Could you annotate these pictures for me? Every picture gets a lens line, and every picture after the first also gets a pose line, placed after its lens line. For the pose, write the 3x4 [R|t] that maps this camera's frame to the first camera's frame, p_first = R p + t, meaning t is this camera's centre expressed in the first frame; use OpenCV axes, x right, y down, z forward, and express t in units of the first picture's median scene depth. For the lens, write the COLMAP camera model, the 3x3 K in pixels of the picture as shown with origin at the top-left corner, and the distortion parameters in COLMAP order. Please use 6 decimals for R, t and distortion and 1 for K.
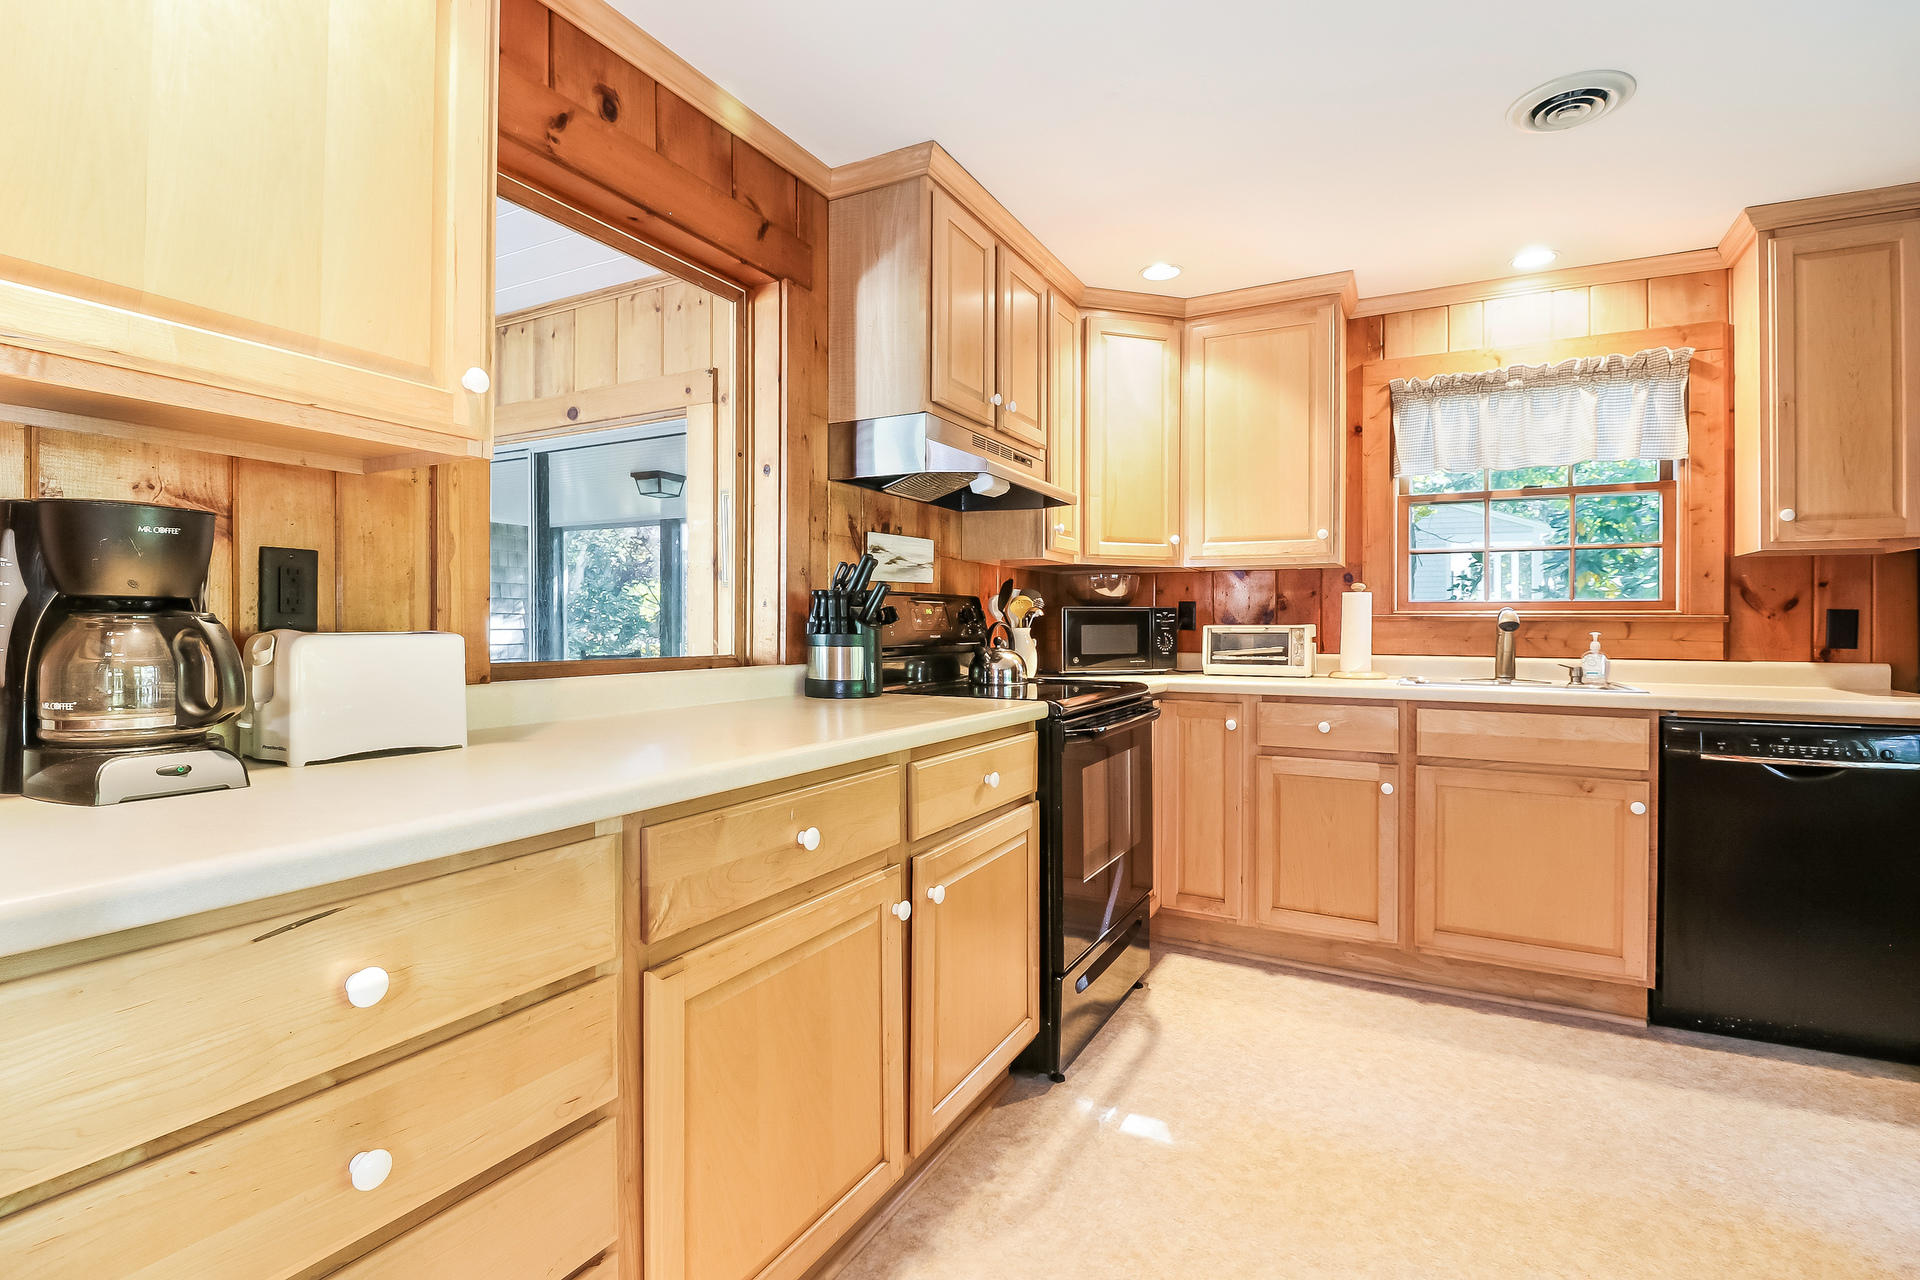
lens RADIAL K [[878.1, 0, 964.7], [0, 878.1, 630.5], [0, 0, 1]] dist [-0.000243, -0.012564]
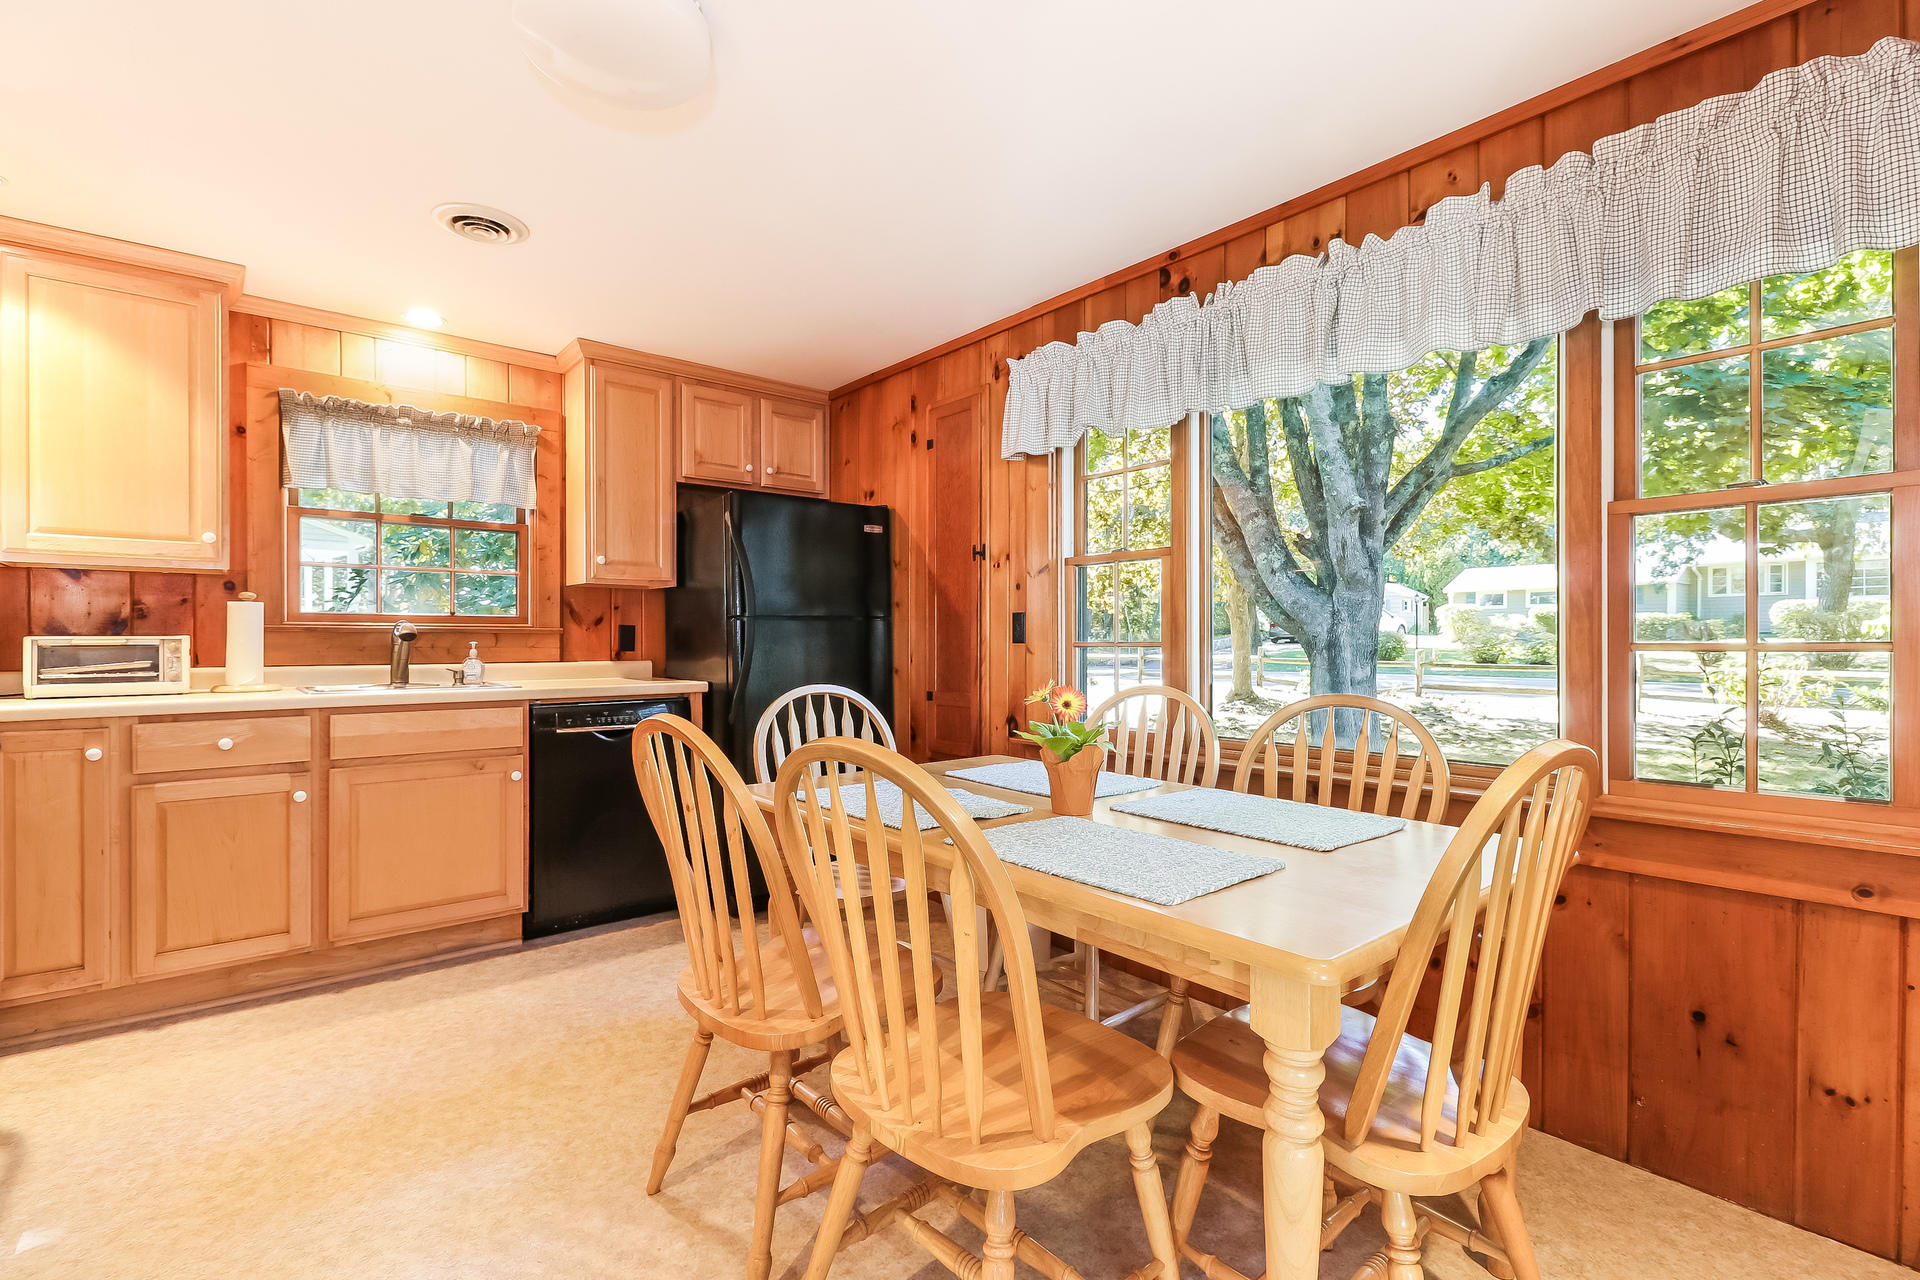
lens RADIAL K [[878.1, 0, 964.7], [0, 878.1, 630.5], [0, 0, 1]] dist [-0.000243, -0.012564]
pose [[0.359644, 0.004568, 0.933079, -0.177530], [0.006219, 0.999954, -0.007292, -0.000194], [-0.933069, 0.008426, 0.359599, -0.082585]]
